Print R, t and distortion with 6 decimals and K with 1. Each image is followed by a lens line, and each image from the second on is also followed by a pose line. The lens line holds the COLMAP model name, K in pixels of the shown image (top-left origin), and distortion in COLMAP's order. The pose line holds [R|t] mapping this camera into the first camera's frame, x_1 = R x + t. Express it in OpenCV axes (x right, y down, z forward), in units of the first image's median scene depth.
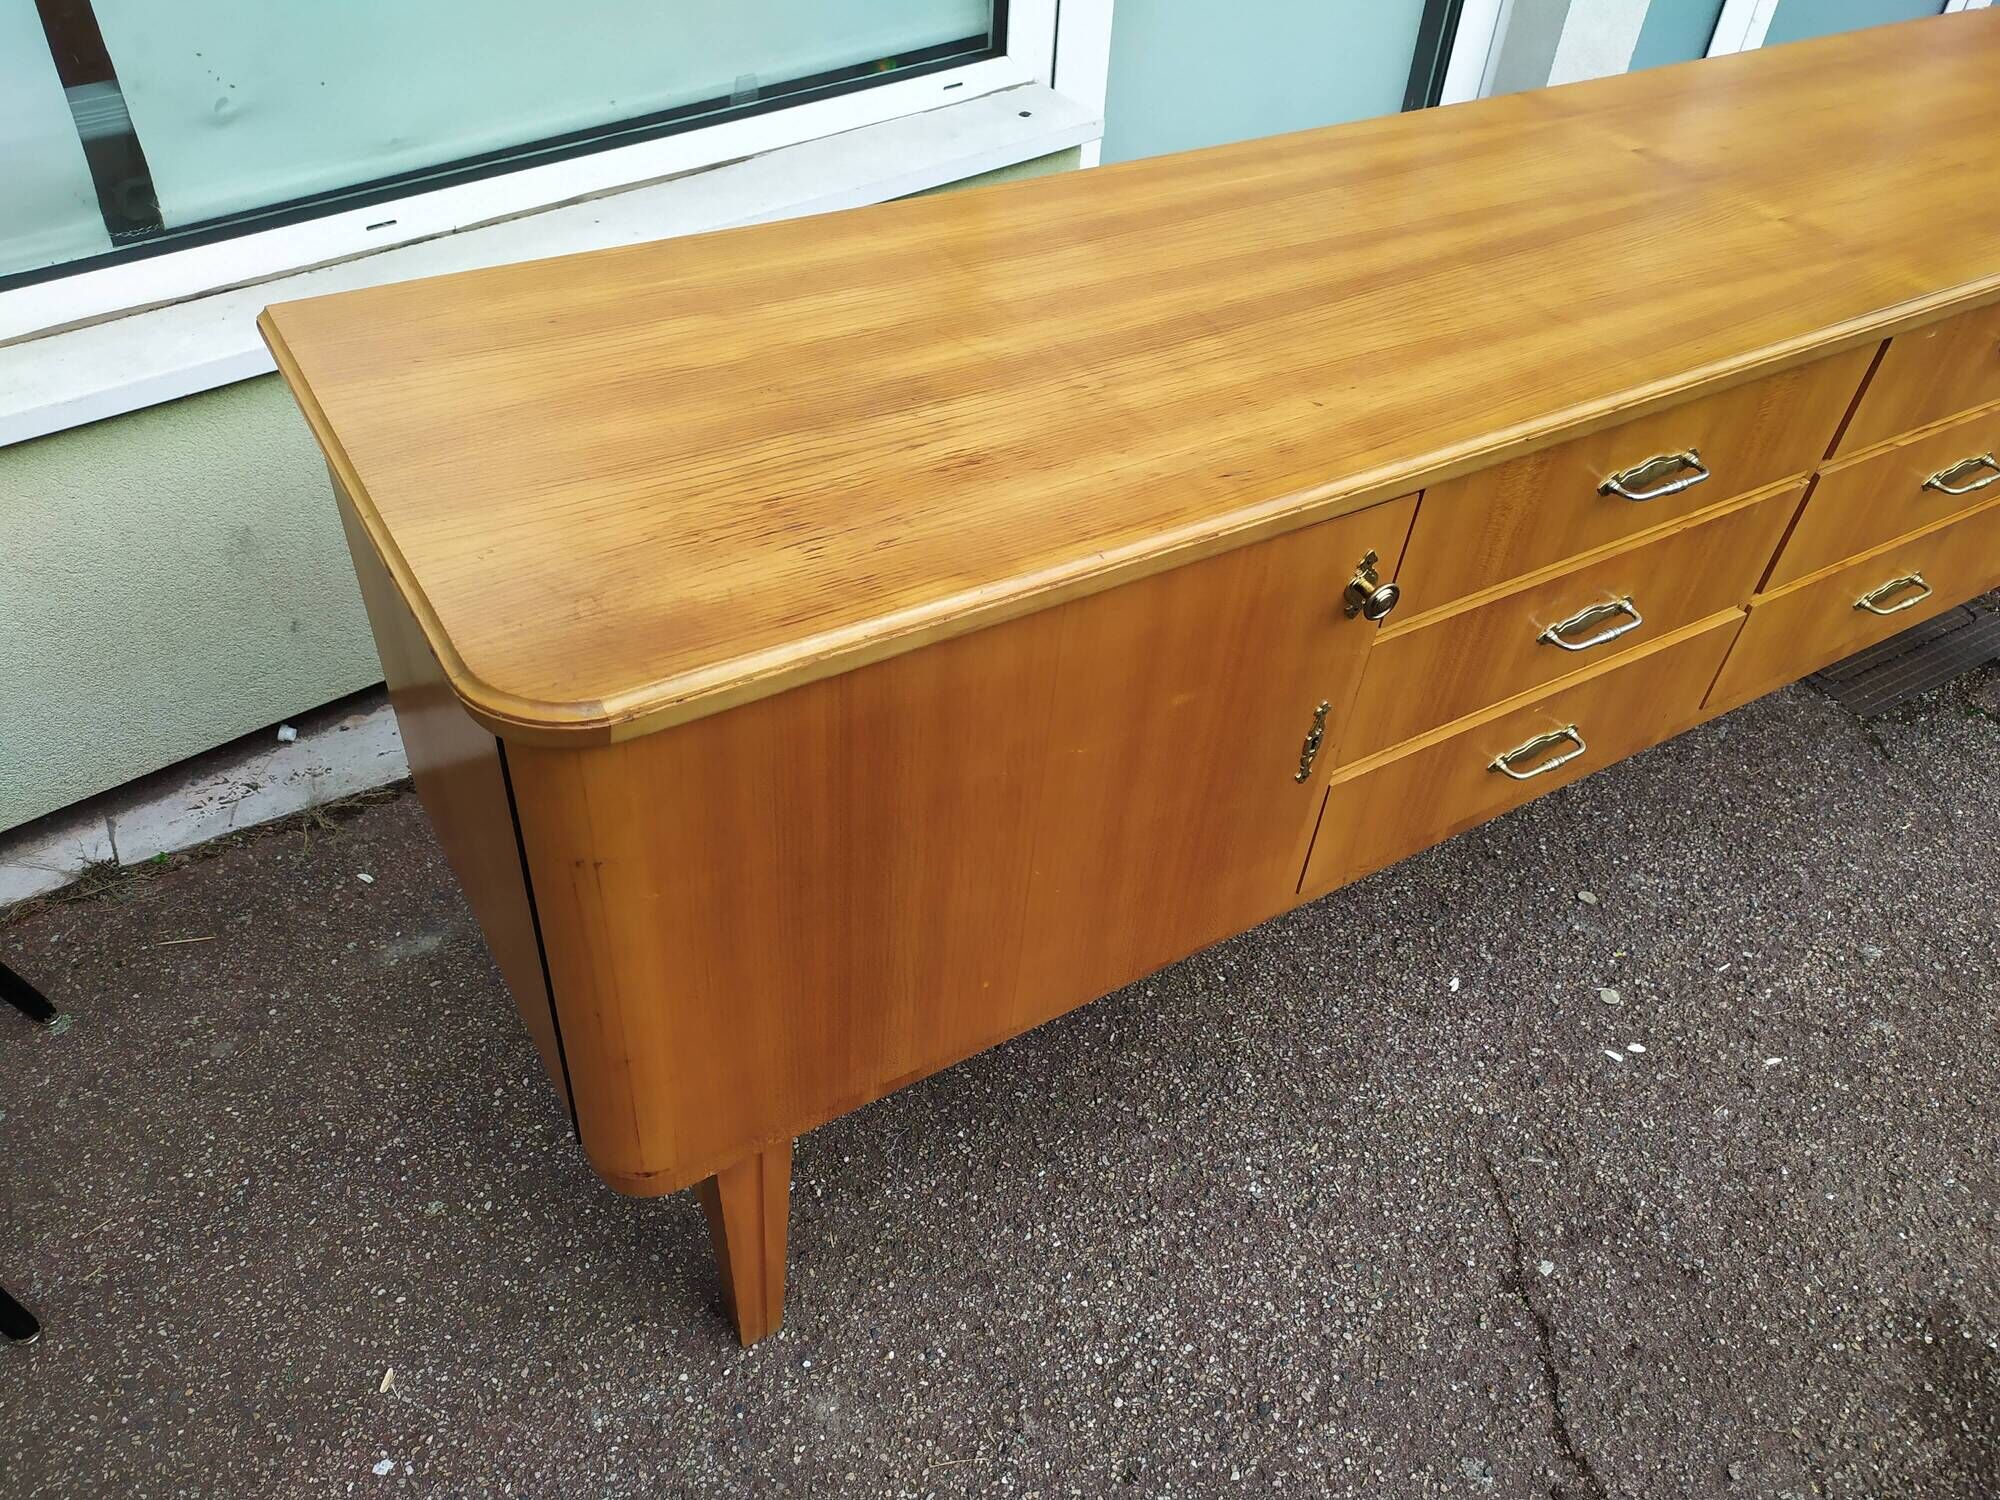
lens RADIAL K [[1493.6, 0, 996.6], [0, 1493.6, 758.3], [0, 0, 1]] dist [0.082592, -0.109516]
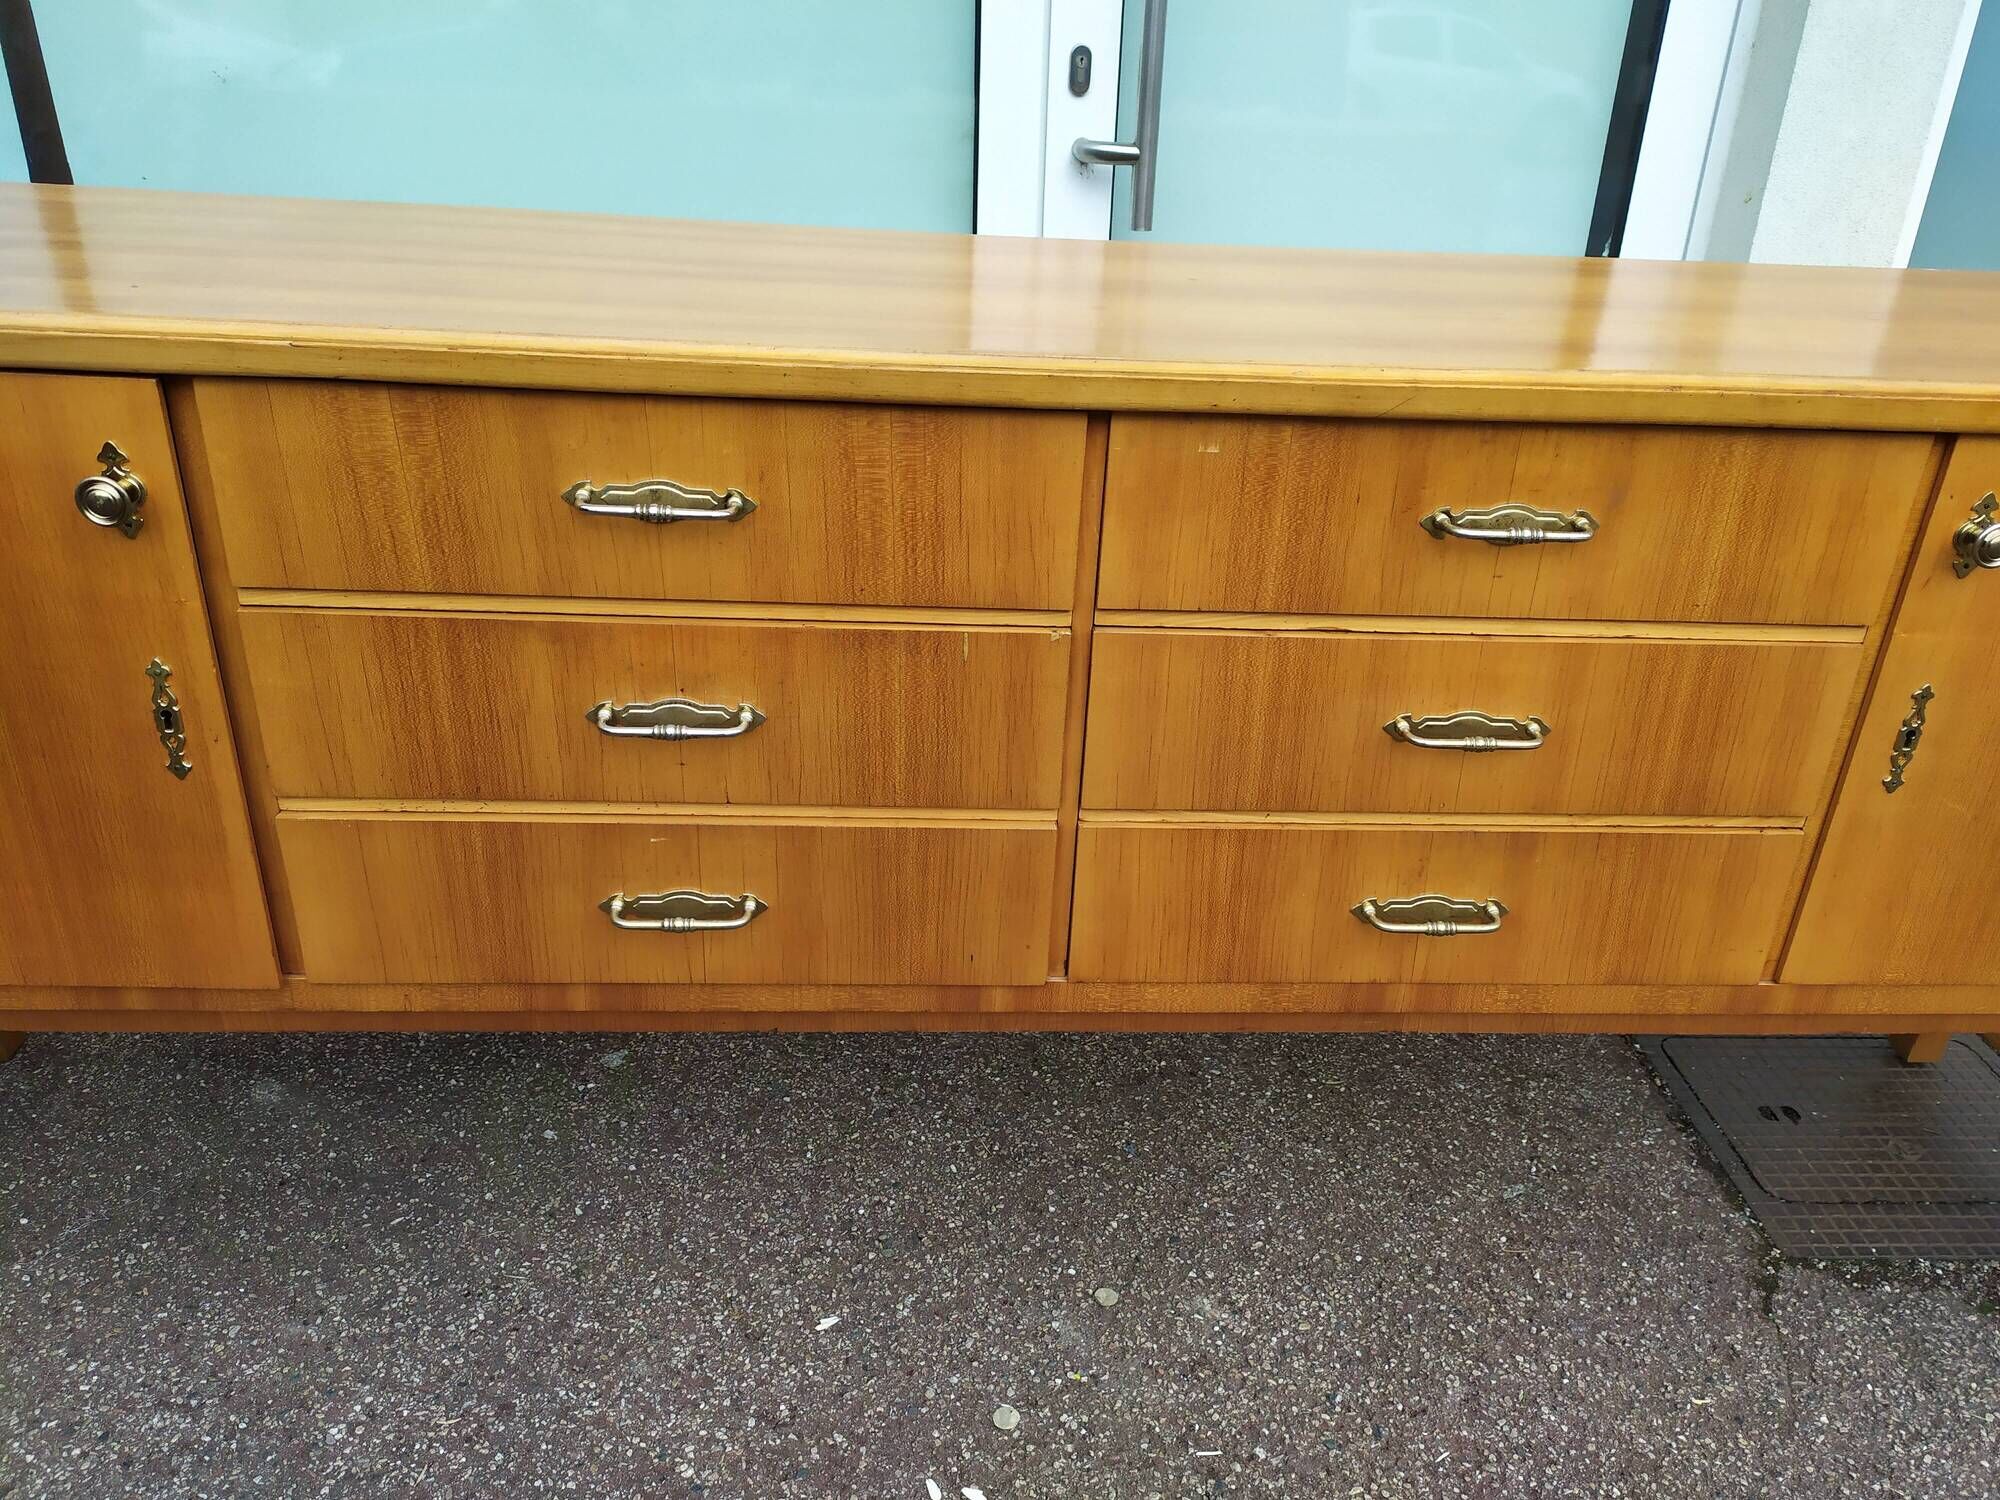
lens RADIAL K [[1478.5, 0, 1014.8], [0, 1478.5, 752.3], [0, 0, 1]] dist [0.080919, -0.094878]
pose [[0.883081, 0.184453, -0.431445, 0.764109], [-0.309821, 0.919766, -0.240919, 0.048564], [0.352390, 0.346422, 0.869375, 0.354977]]
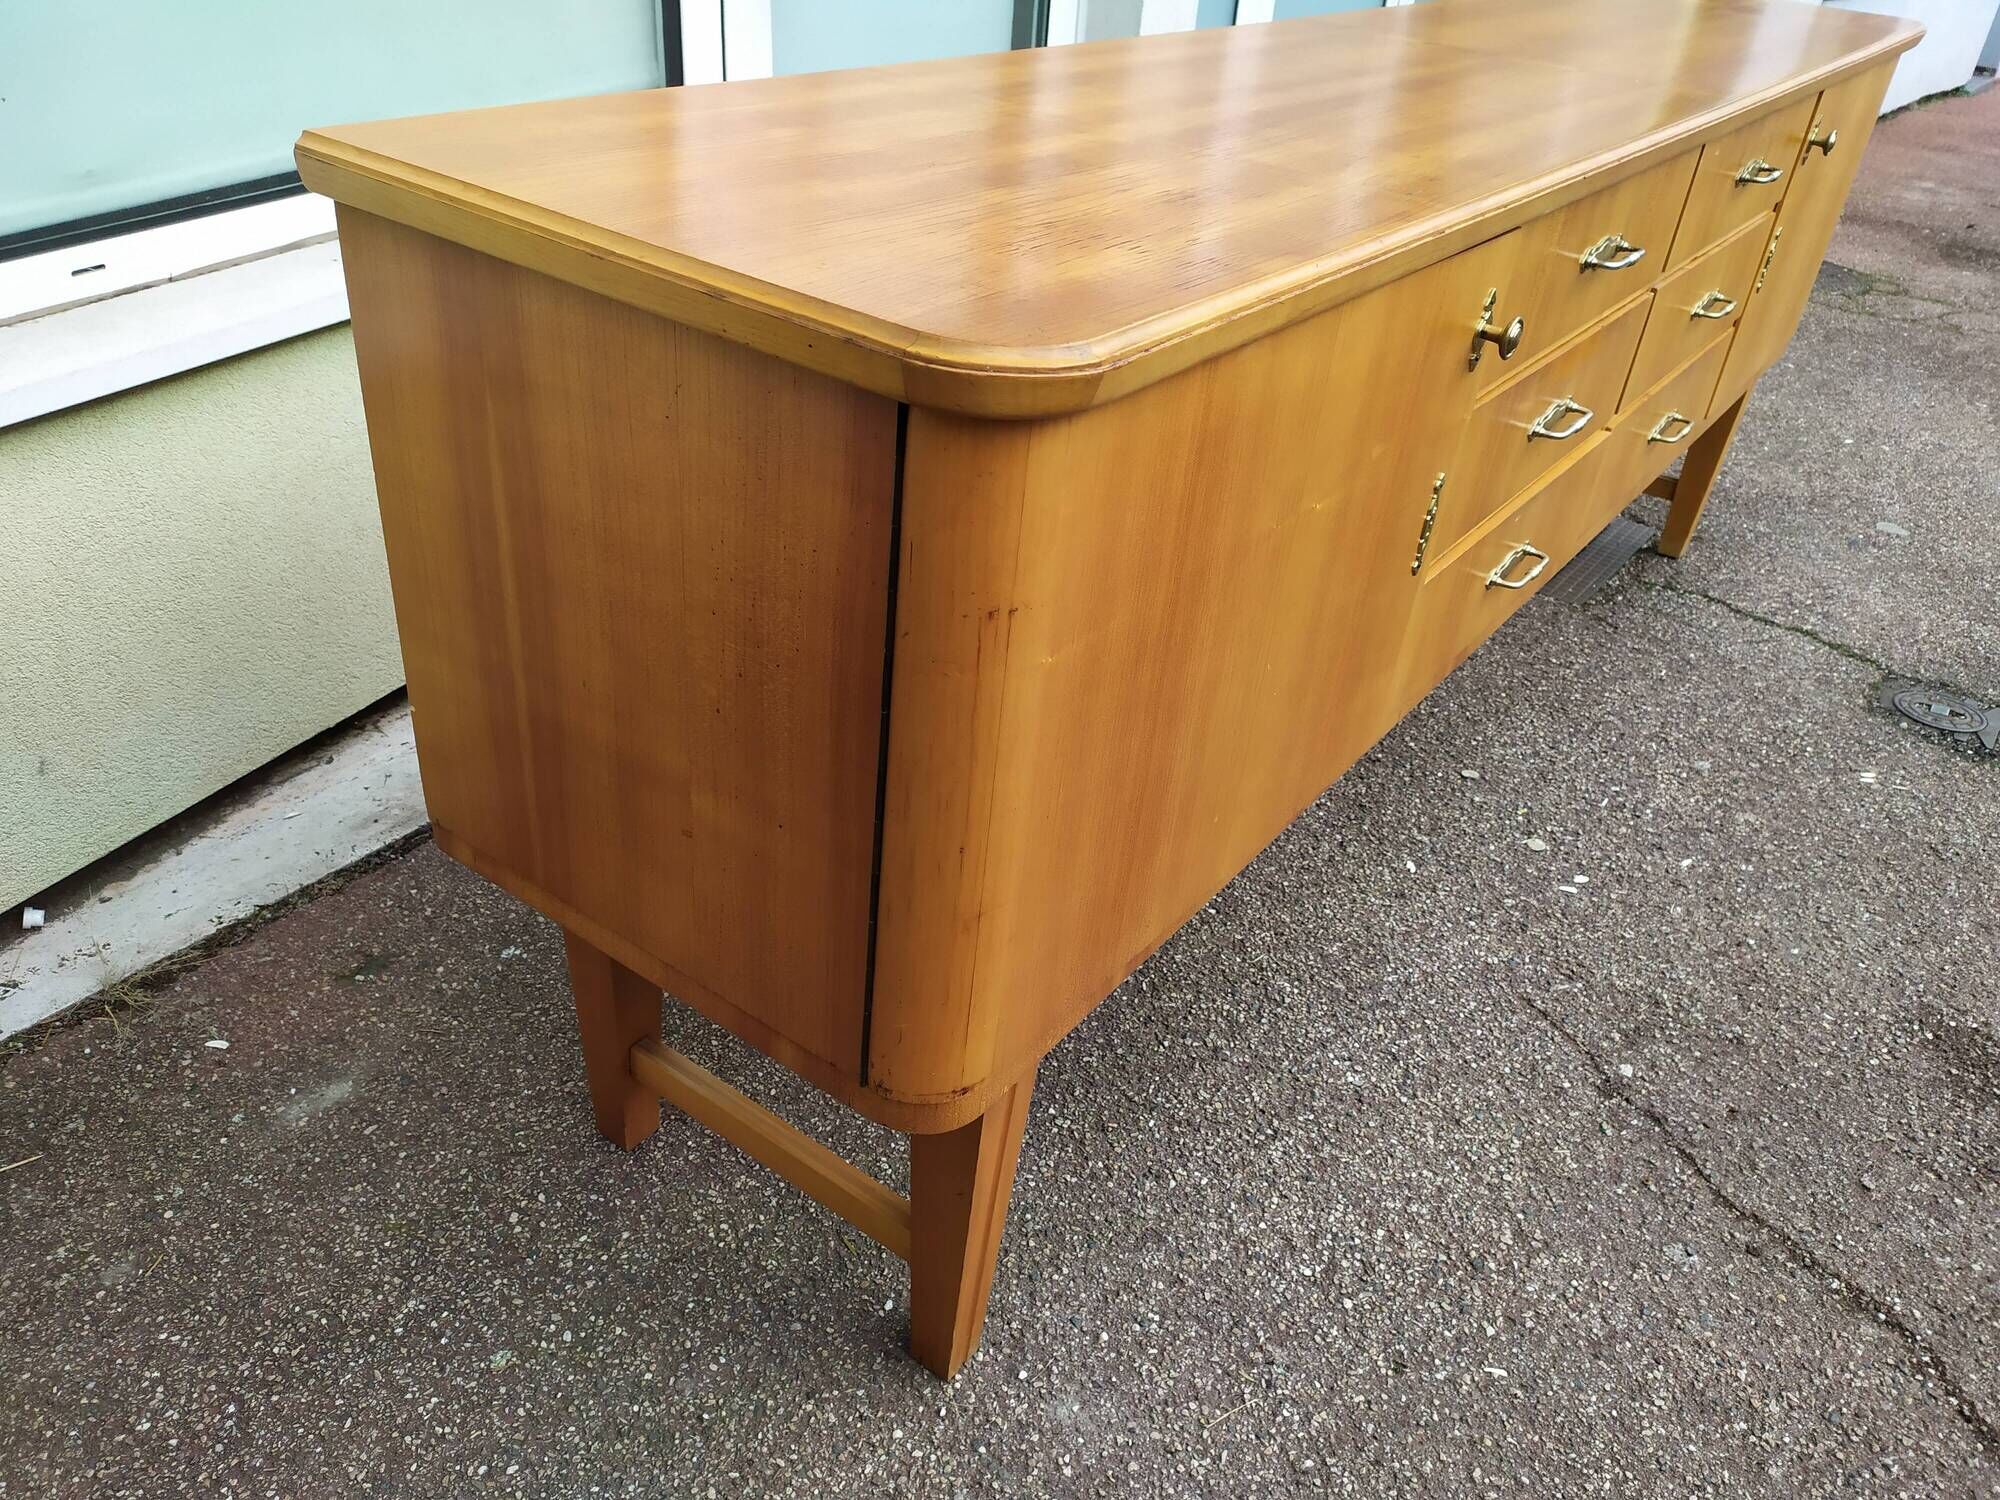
lens RADIAL K [[1512.4, 0, 978.9], [0, 1512.4, 779.6], [0, 0, 1]] dist [0.066686, -0.085852]
pose [[0.925595, -0.201740, 0.320275, -0.332672], [0.241927, 0.966050, -0.090659, 0.136864], [-0.291112, 0.161397, 0.942977, 0.127395]]
